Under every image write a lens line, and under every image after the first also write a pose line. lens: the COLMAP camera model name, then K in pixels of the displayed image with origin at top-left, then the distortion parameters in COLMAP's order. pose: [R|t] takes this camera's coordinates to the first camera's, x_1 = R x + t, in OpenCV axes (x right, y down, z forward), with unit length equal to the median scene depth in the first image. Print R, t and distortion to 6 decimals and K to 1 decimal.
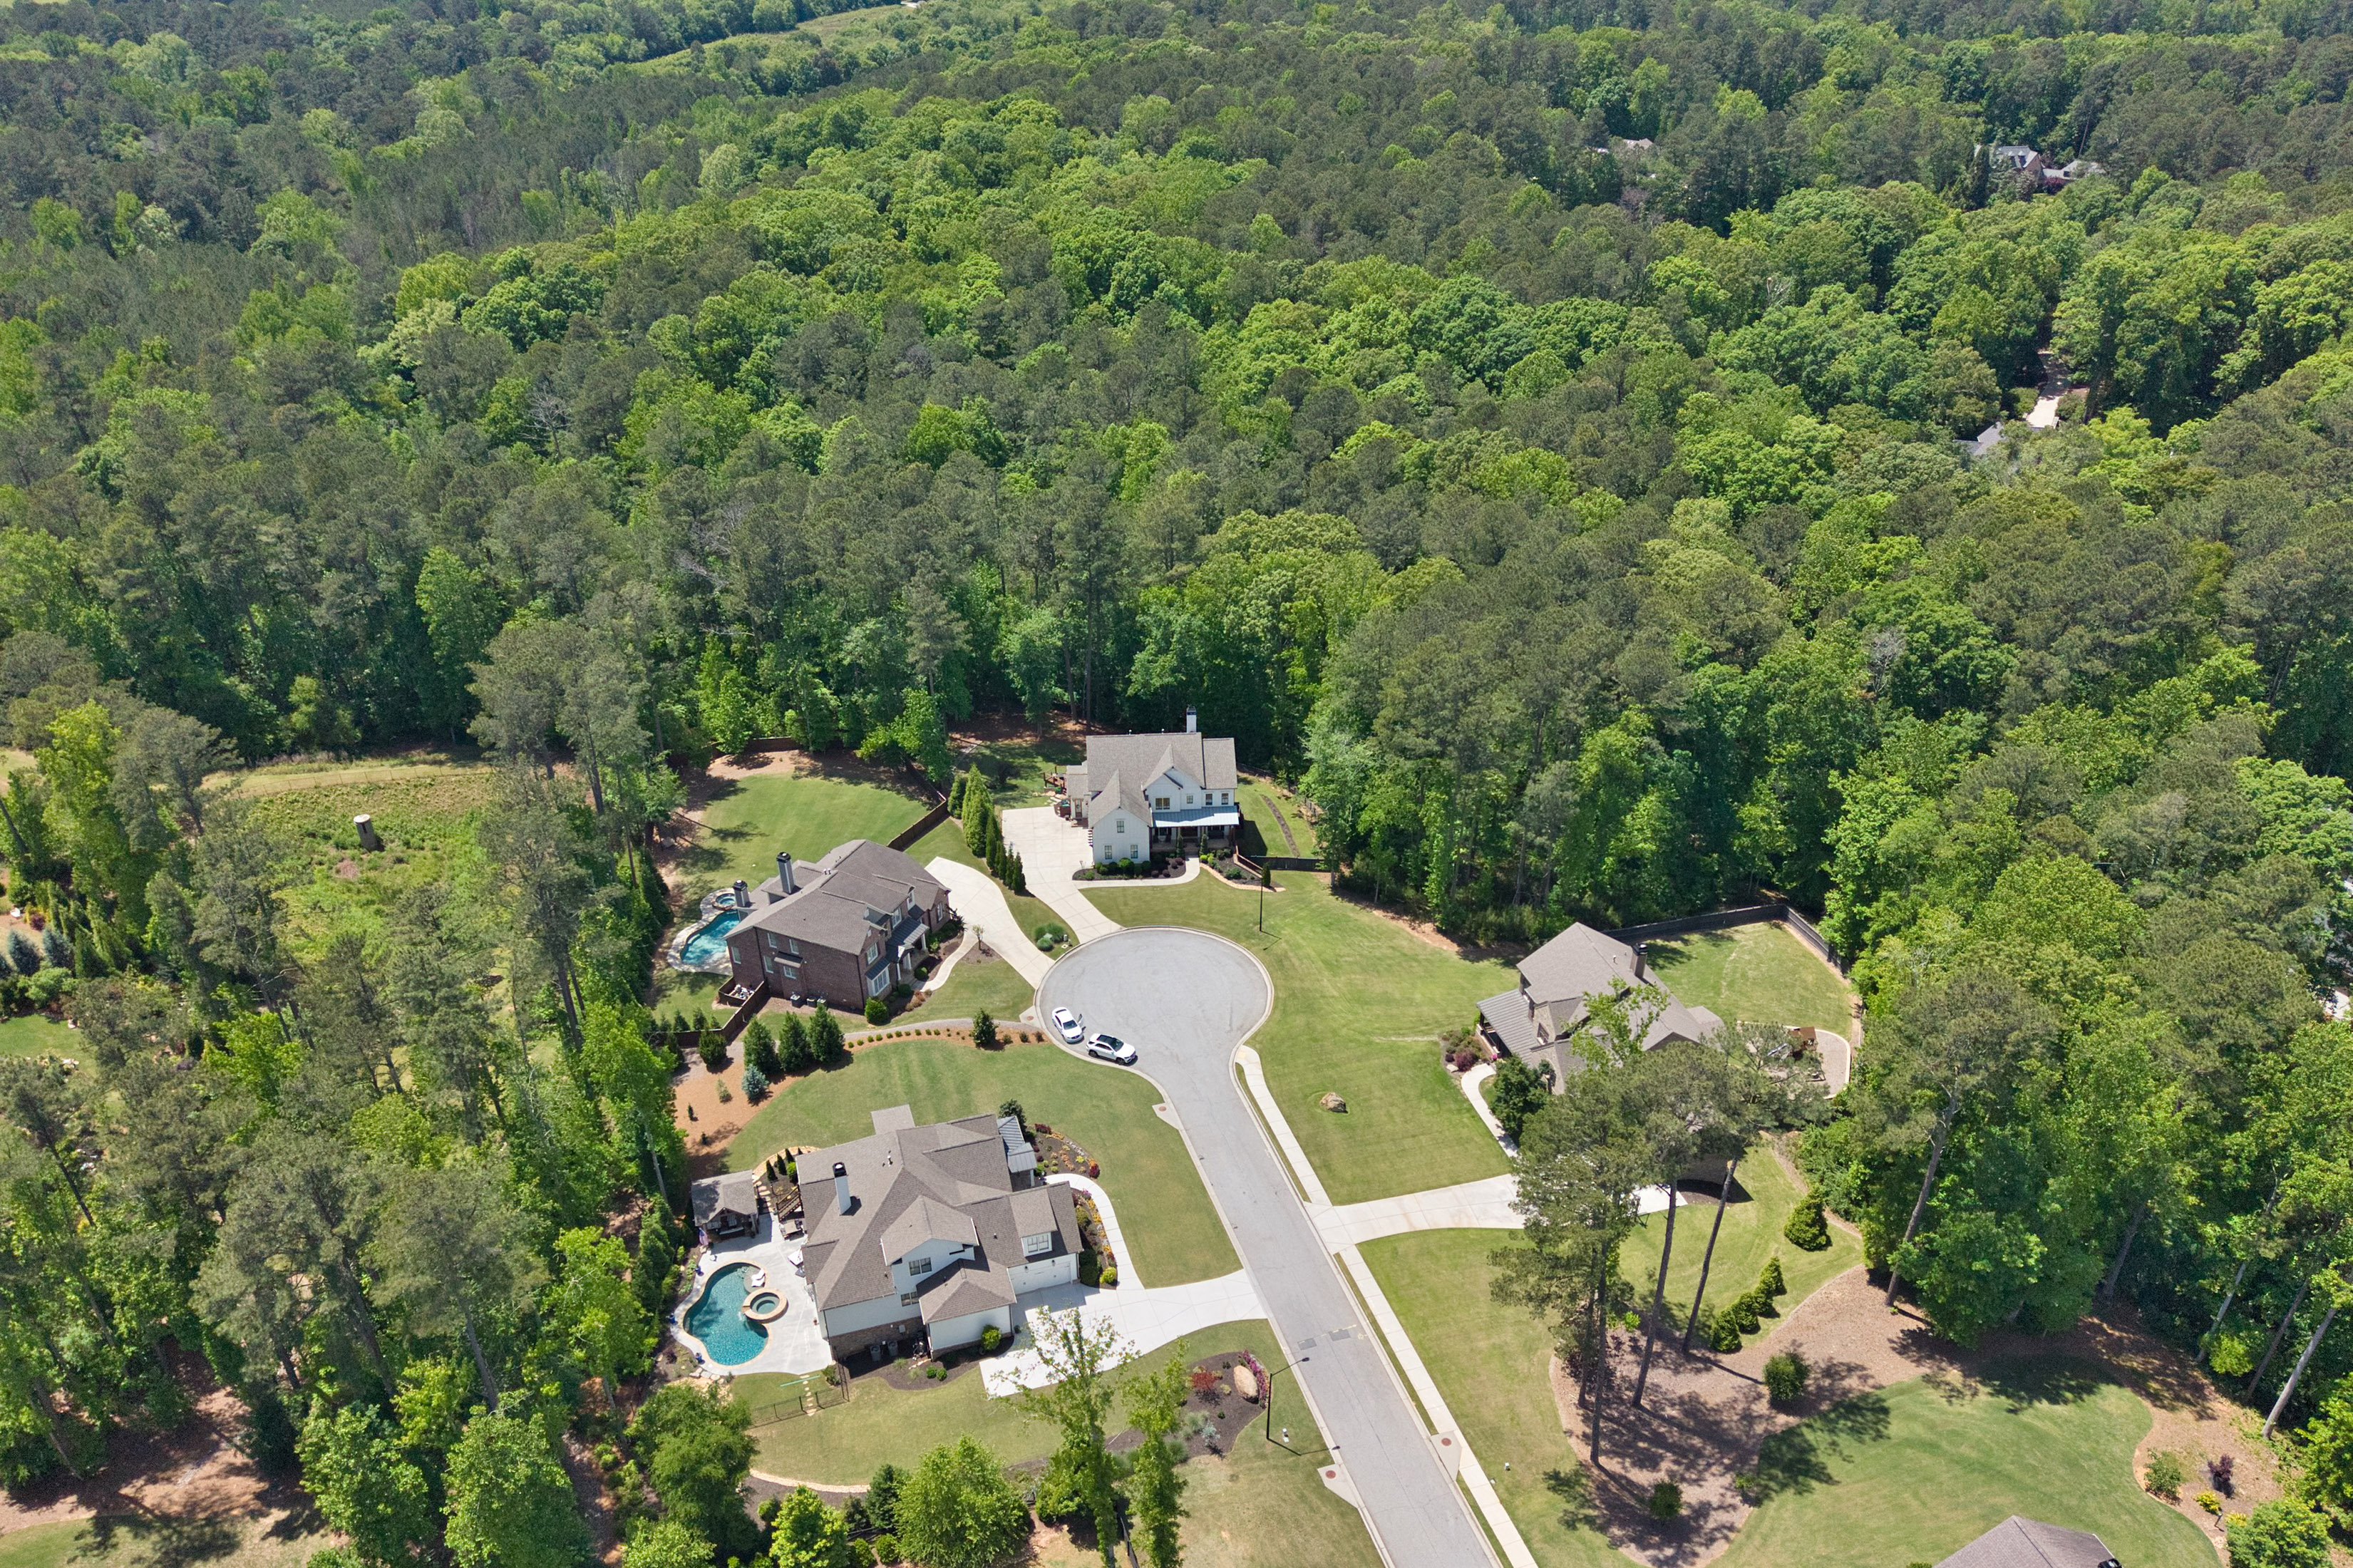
lens RADIAL K [[1614.1, 0, 1176.5], [0, 1614.1, 784.0], [0, 0, 1]] dist [0.061346, -0.069324]
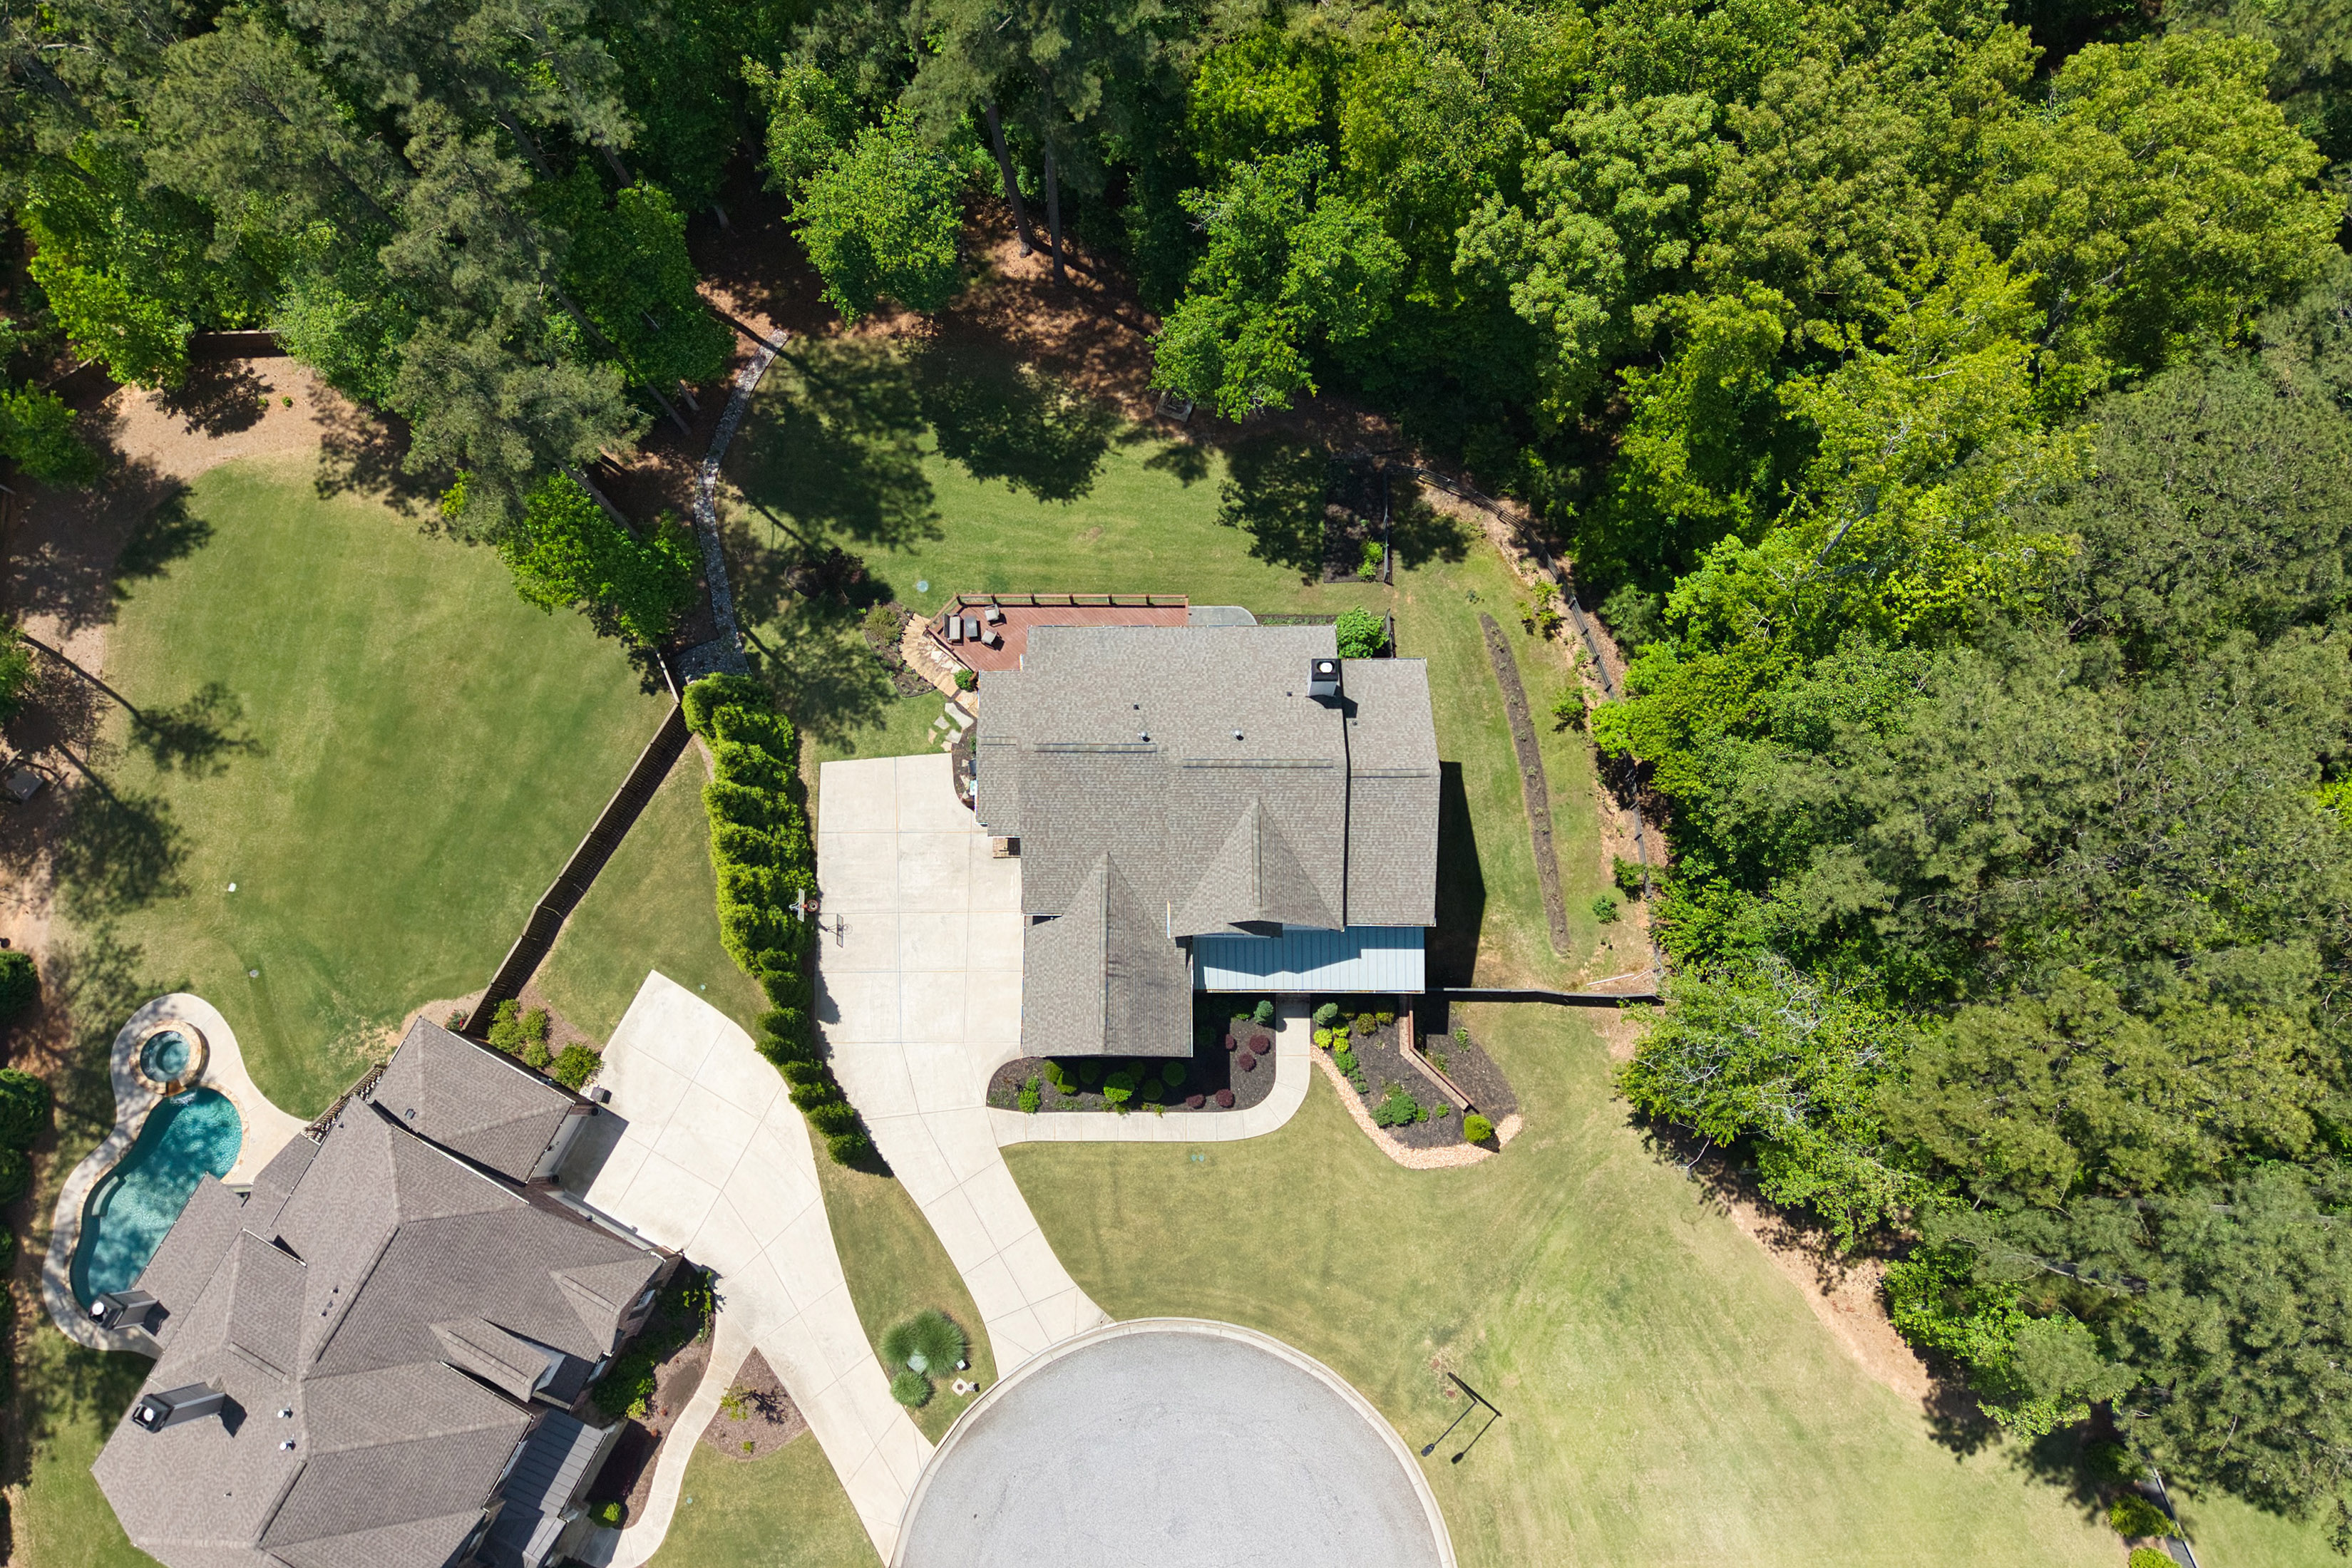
lens RADIAL K [[1613.3, 0, 1176.0], [0, 1613.3, 784.0], [0, 0, 1]] dist [0.061346, -0.069324]
pose [[0.998083, 0.055199, -0.028005, -0.010857], [-0.018725, 0.700518, 0.713389, -0.270534], [0.058996, -0.711497, 0.700209, 0.745828]]
